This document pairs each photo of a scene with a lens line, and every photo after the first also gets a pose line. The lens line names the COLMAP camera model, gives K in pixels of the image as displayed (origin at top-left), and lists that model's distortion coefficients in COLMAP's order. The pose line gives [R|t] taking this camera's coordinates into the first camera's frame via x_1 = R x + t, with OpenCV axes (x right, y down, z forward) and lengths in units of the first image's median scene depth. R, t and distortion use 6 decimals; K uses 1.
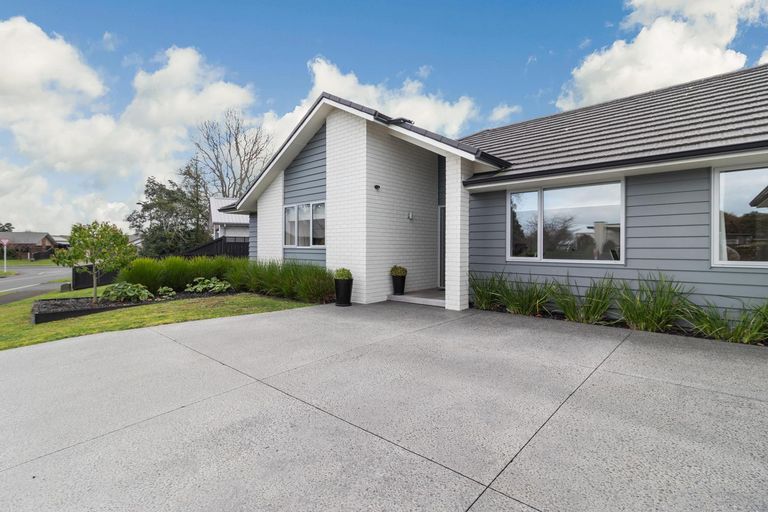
lens RADIAL K [[354.3, 0, 384.2], [0, 354.3, 250.7], [0, 0, 1]] dist [0.001397, 0.000142]
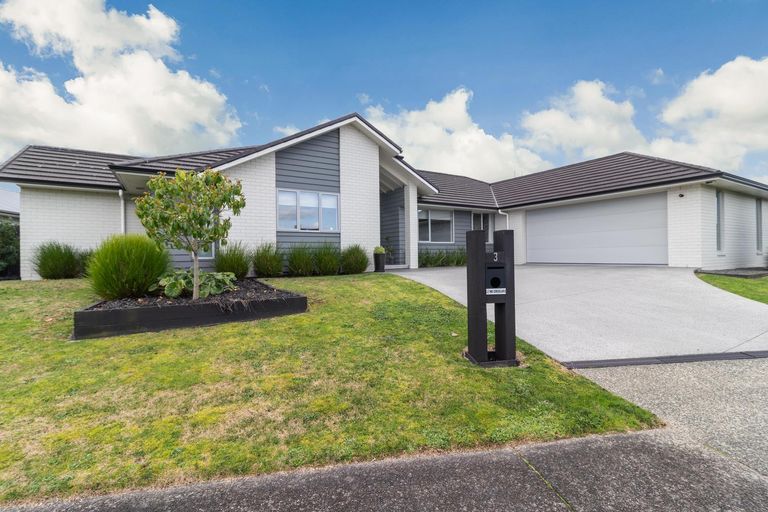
lens RADIAL K [[354.3, 0, 384.2], [0, 354.3, 250.7], [0, 0, 1]] dist [0.001397, 0.000142]
pose [[0.296443, -0.003676, 0.955044, -1.379206], [0.009446, 0.999955, 0.000917, 0.059620], [-0.955004, 0.008750, 0.296464, 0.519953]]
